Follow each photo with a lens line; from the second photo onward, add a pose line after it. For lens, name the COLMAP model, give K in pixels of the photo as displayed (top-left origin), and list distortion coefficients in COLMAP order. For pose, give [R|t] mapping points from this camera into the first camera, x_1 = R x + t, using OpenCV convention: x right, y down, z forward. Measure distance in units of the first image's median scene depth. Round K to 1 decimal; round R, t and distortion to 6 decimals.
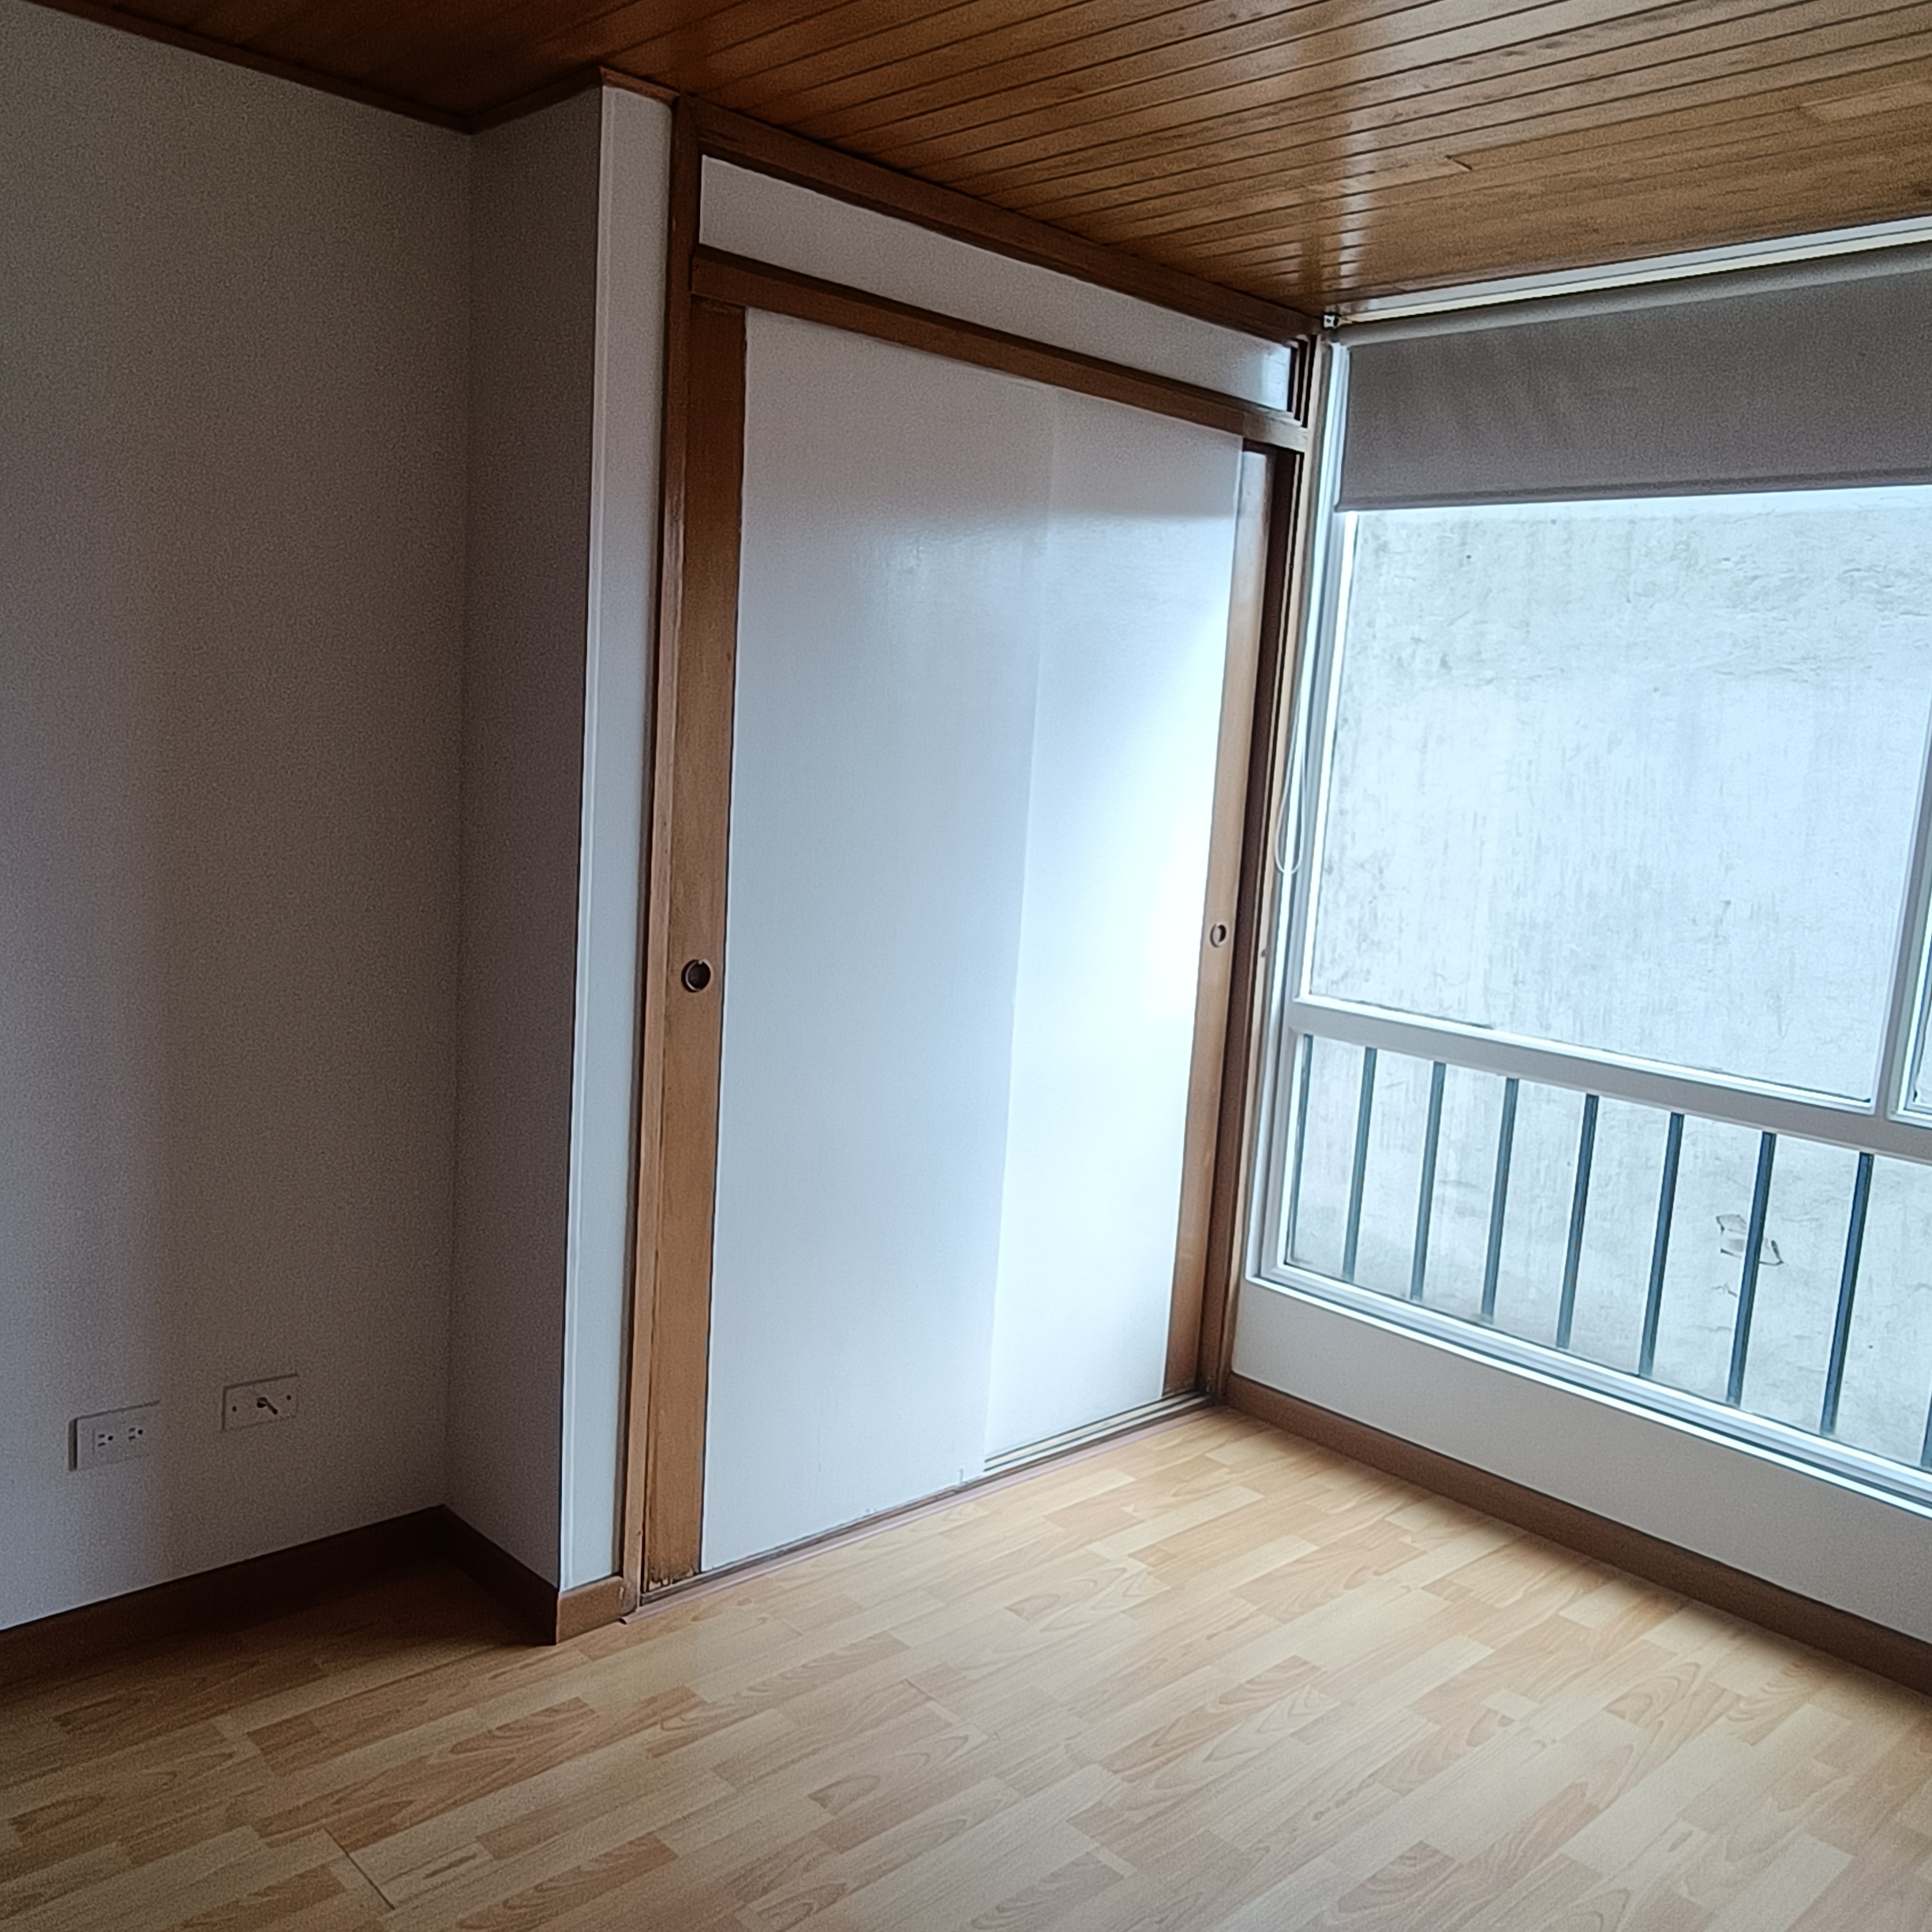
lens RADIAL K [[1728.2, 0, 972.7], [0, 1728.2, 974.0], [0, 0, 1]] dist [0.002924, -0.009261]
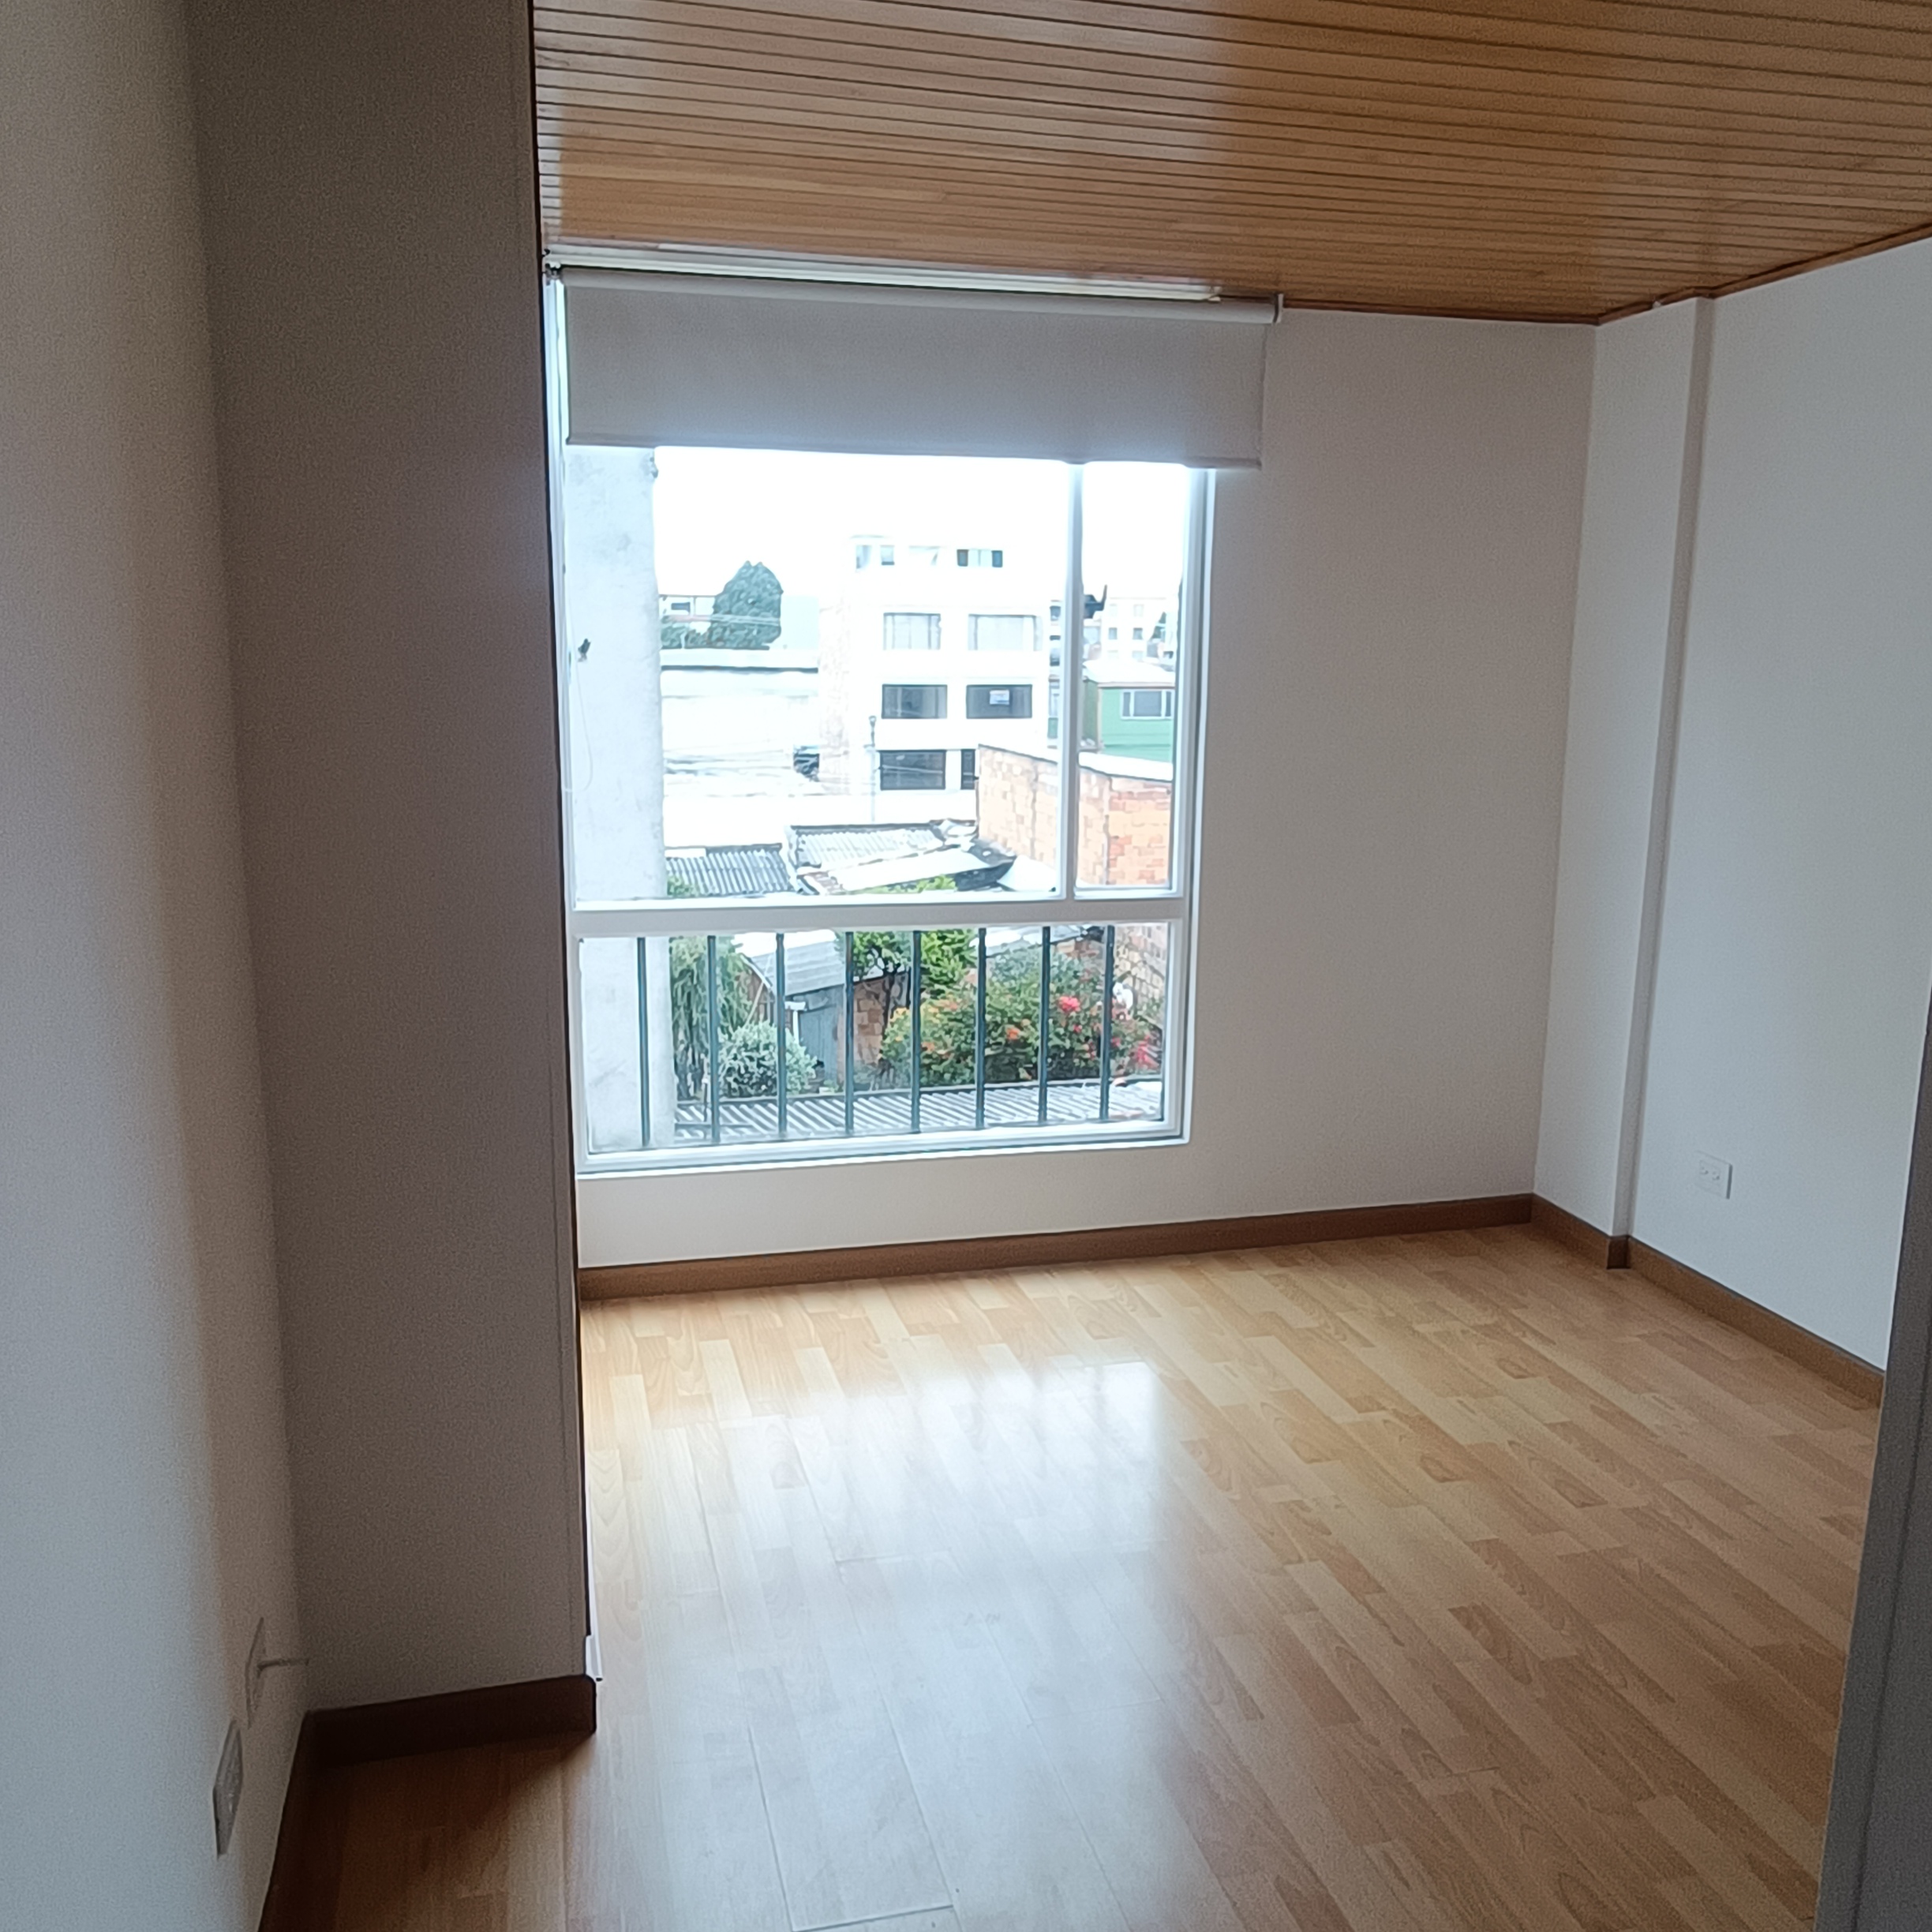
lens RADIAL K [[1728.2, 0, 965.2], [0, 1728.2, 964.5], [0, 0, 1]] dist [0.002924, -0.009261]
pose [[0.497412, -0.217331, 0.839850, -0.688942], [0.147756, 0.975190, 0.164843, -0.106353], [-0.854839, 0.042098, 0.517183, 0.287854]]
